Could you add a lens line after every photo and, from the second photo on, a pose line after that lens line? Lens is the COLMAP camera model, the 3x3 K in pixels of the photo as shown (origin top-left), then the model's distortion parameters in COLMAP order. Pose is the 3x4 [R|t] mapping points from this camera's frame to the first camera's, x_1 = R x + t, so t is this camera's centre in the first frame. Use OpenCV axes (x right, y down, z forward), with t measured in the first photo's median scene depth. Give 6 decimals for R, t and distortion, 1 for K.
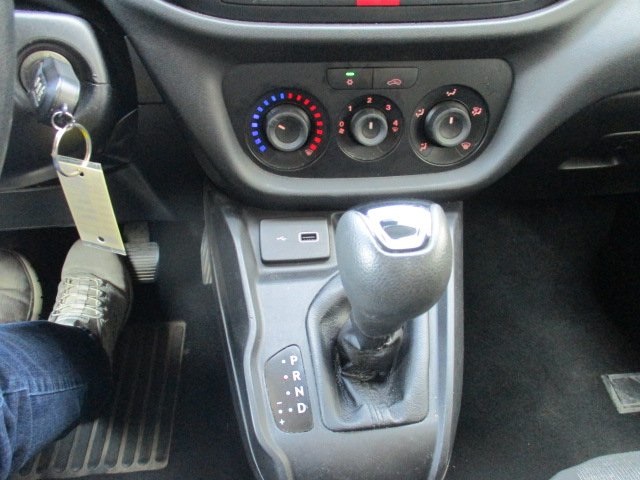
lens RADIAL K [[553.8, 0, 334.9], [0, 553.8, 239.1], [0, 0, 1]] dist [-0.032369, -0.010696]
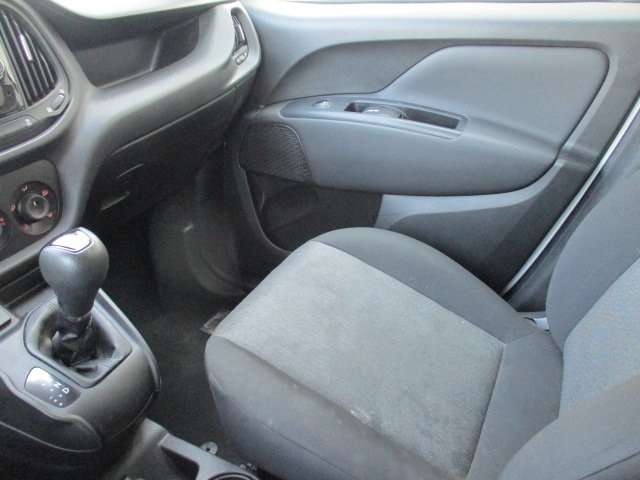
lens RADIAL K [[553.8, 0, 334.9], [0, 553.8, 239.1], [0, 0, 1]] dist [-0.032369, -0.010696]
pose [[0.544568, -0.445111, 0.710860, -0.489932], [0.539702, 0.834740, 0.109231, 0.165905], [-0.642003, 0.324169, 0.694800, -0.622381]]
